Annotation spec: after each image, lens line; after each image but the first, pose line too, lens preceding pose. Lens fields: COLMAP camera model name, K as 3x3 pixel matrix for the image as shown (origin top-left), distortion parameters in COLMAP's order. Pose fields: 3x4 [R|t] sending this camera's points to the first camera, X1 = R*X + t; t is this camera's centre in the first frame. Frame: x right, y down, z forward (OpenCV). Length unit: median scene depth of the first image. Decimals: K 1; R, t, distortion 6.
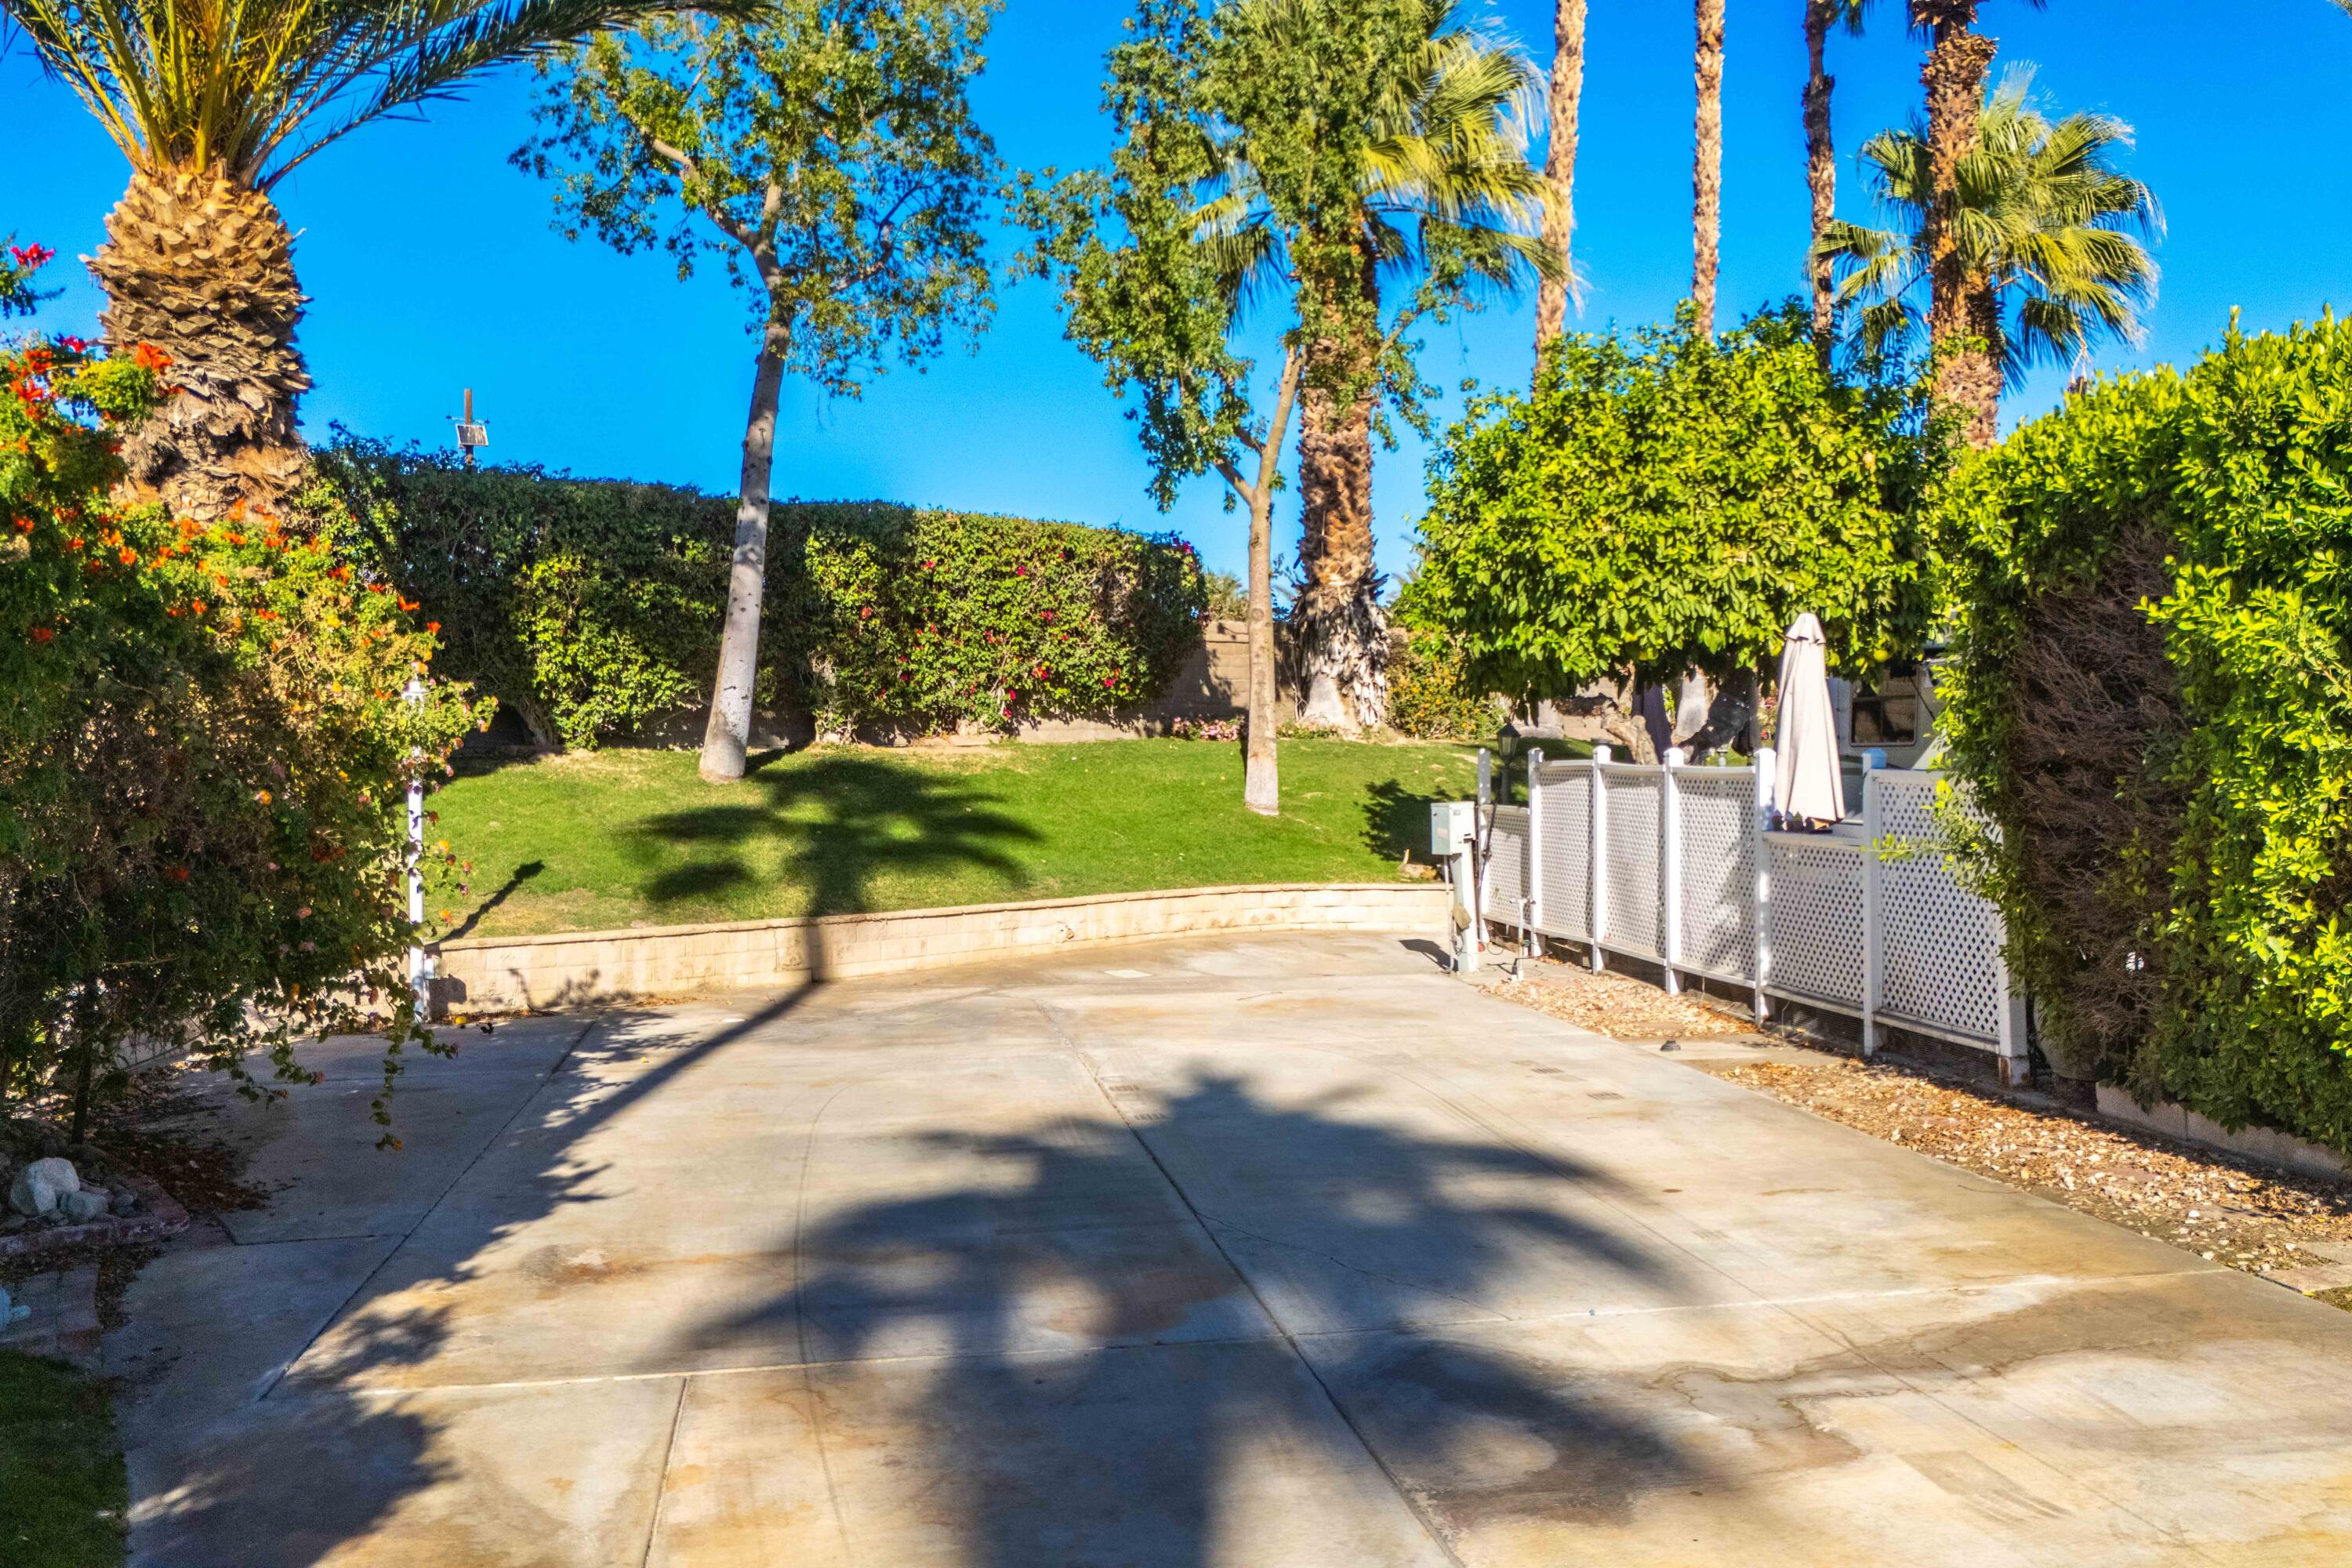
lens RADIAL K [[2026.9, 0, 1203.6], [0, 2026.9, 783.2], [0, 0, 1]] dist [0.112456, -0.152302]
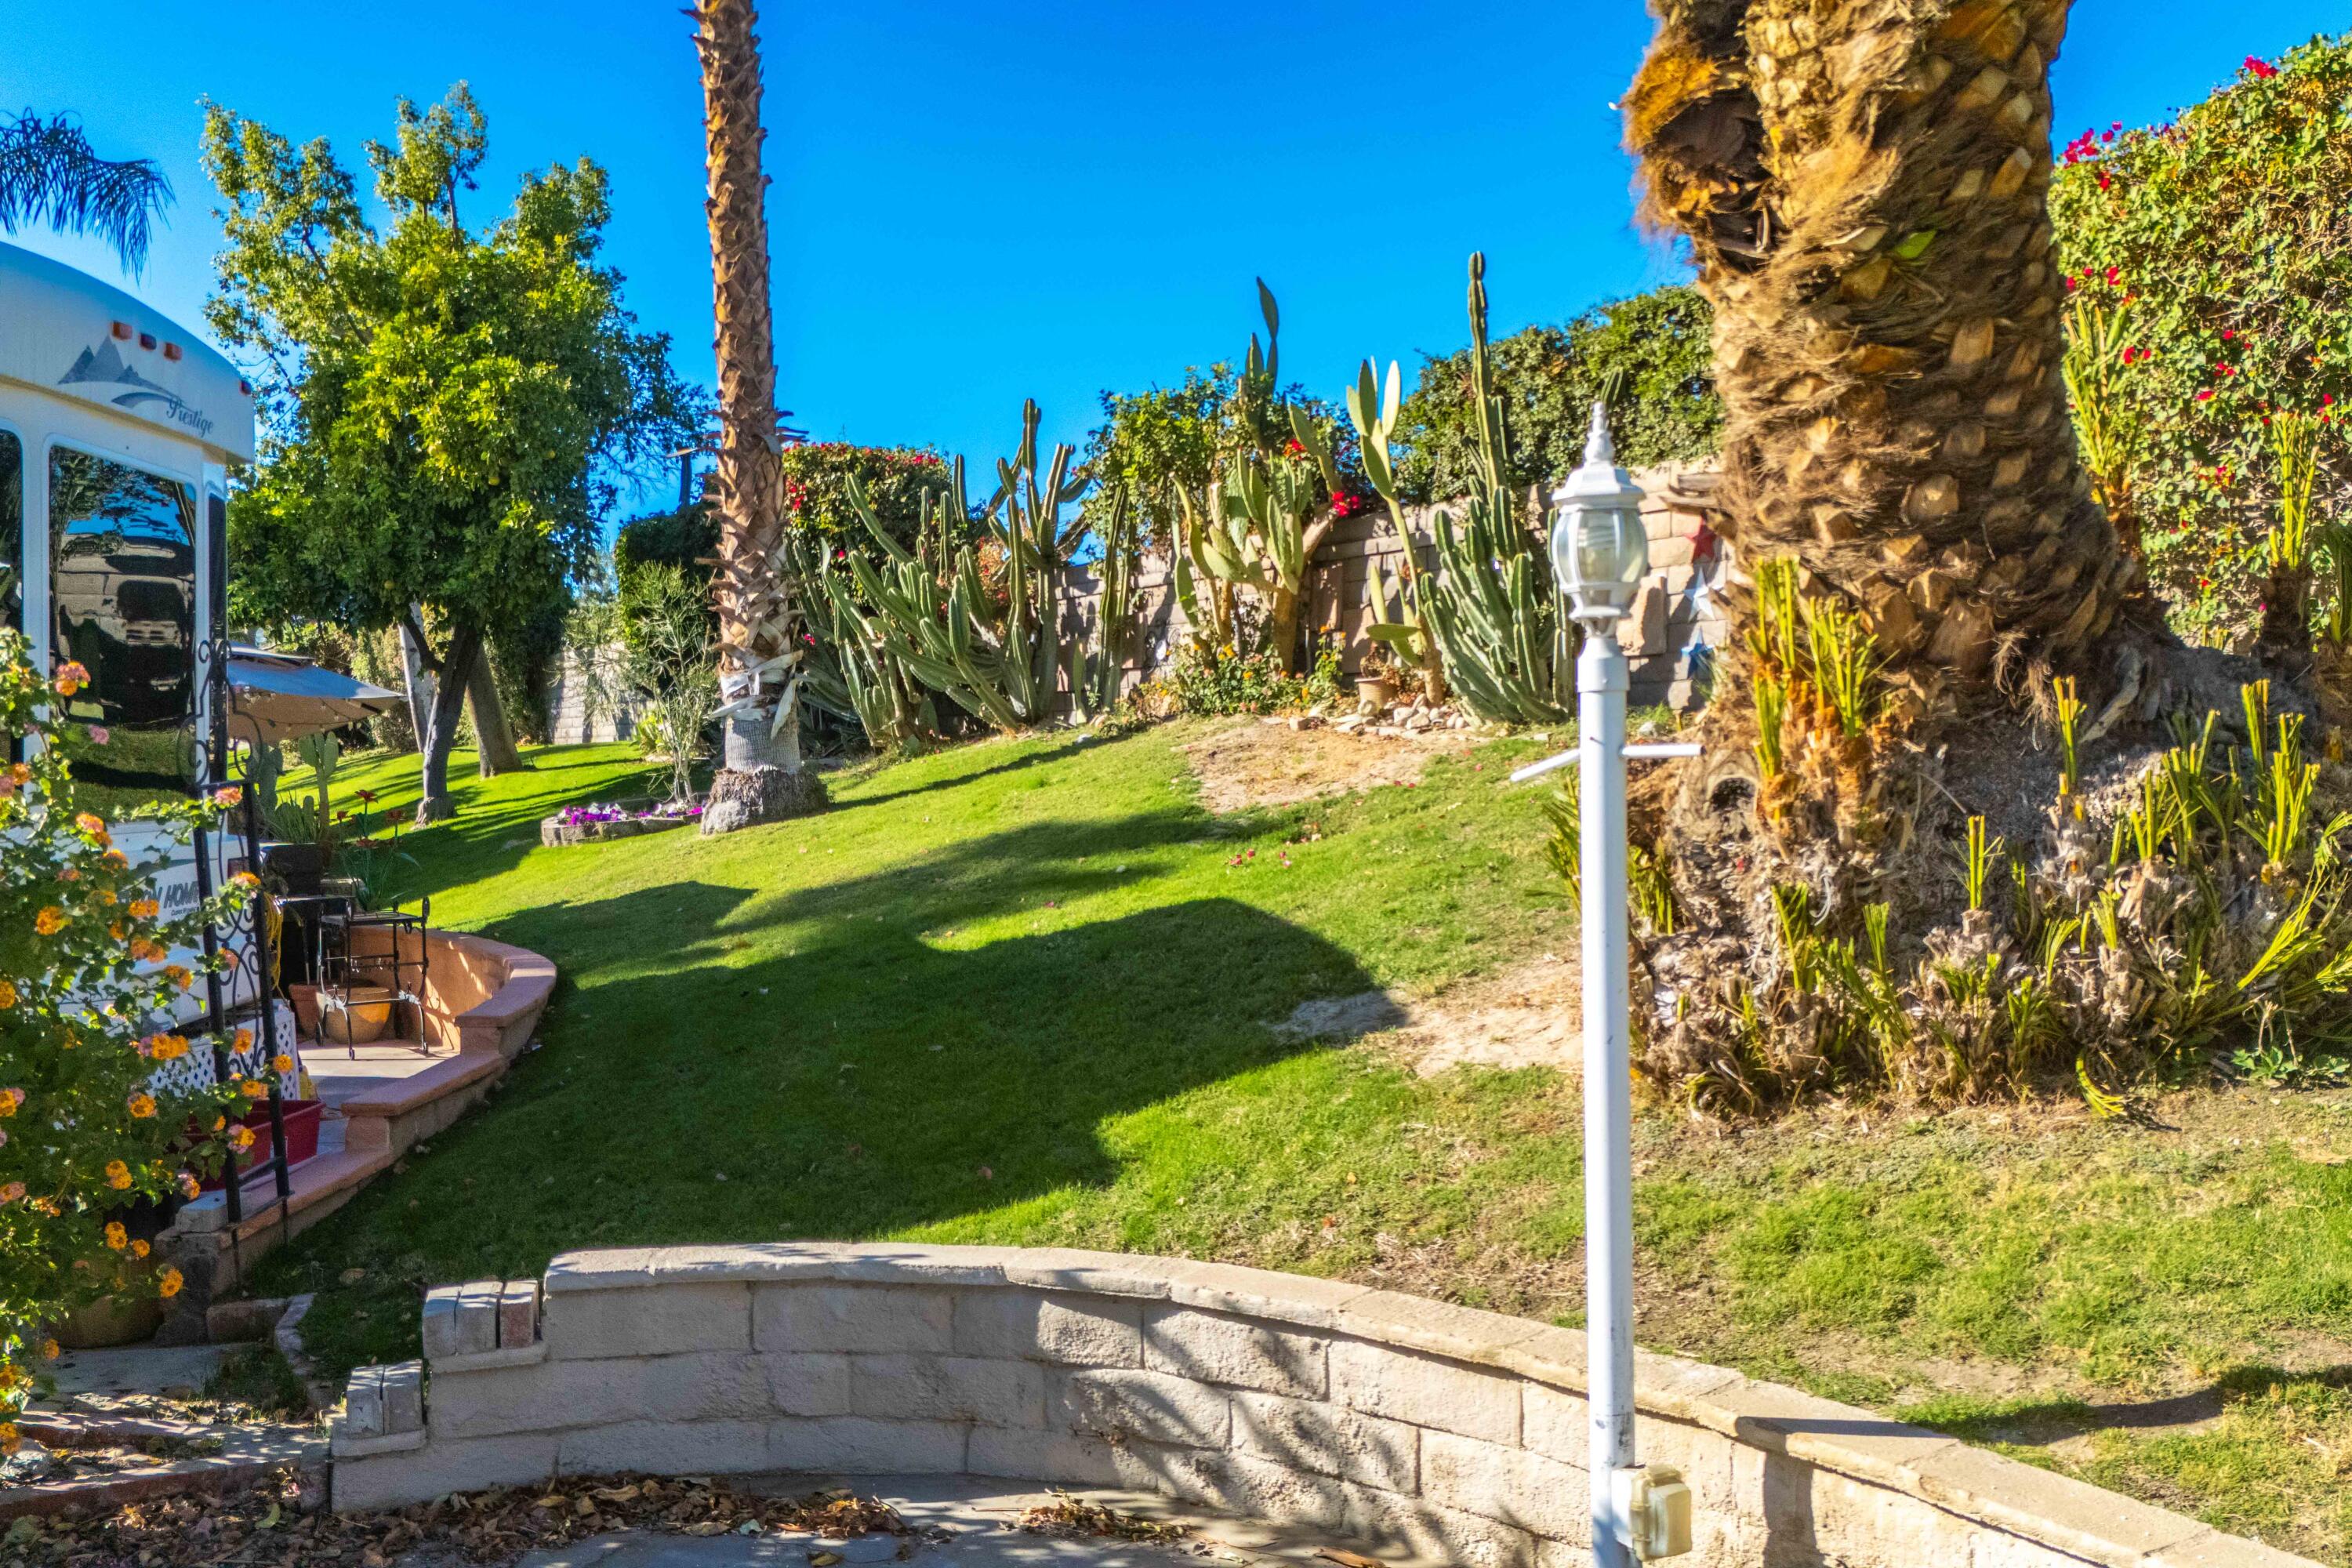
lens RADIAL K [[2026.9, 0, 1177.8], [0, 2026.9, 784.9], [0, 0, 1]] dist [0.112456, -0.152302]
pose [[-0.122804, 0.018039, -0.992267, -0.069982], [-0.015957, 0.999670, 0.020149, -0.006732], [0.992303, 0.018308, -0.122475, 0.674160]]
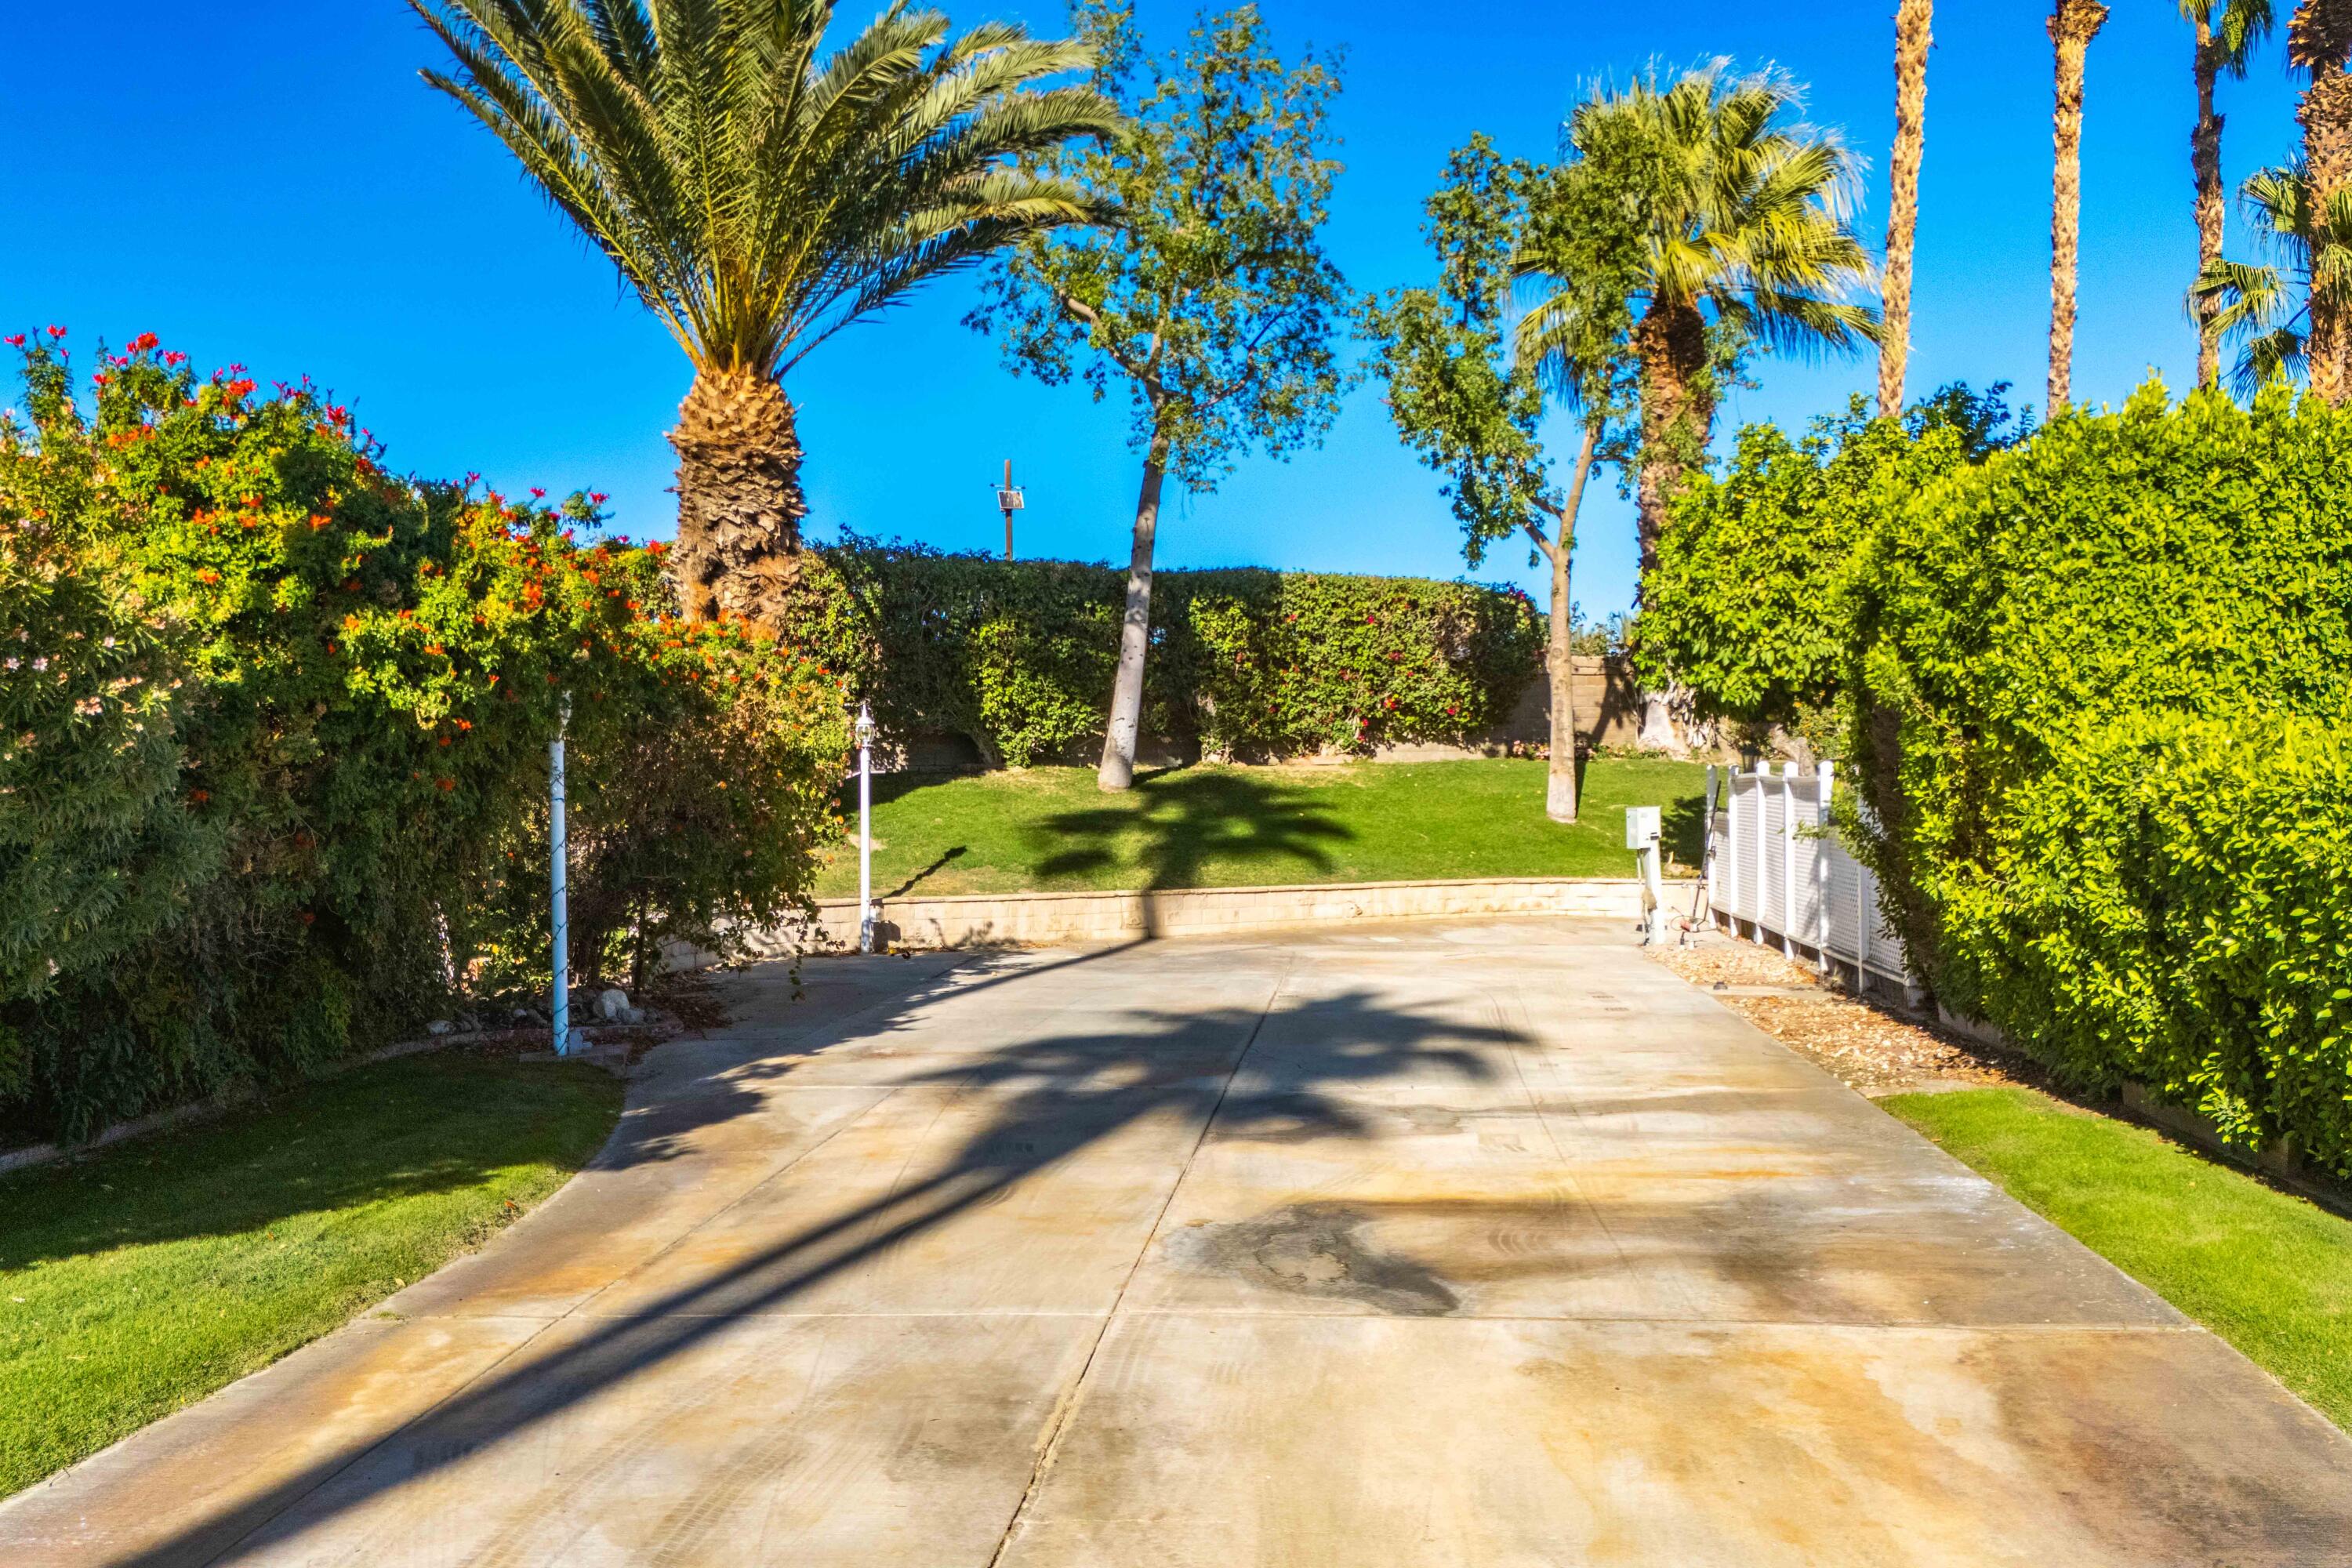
lens RADIAL K [[2026.9, 0, 1205.5], [0, 2026.9, 787.4], [0, 0, 1]] dist [0.112456, -0.152302]
pose [[0.965115, 0.002892, -0.261811, 0.155168], [-0.005824, 0.999929, -0.010424, 0.009757], [0.261763, 0.011585, 0.965063, -0.222856]]
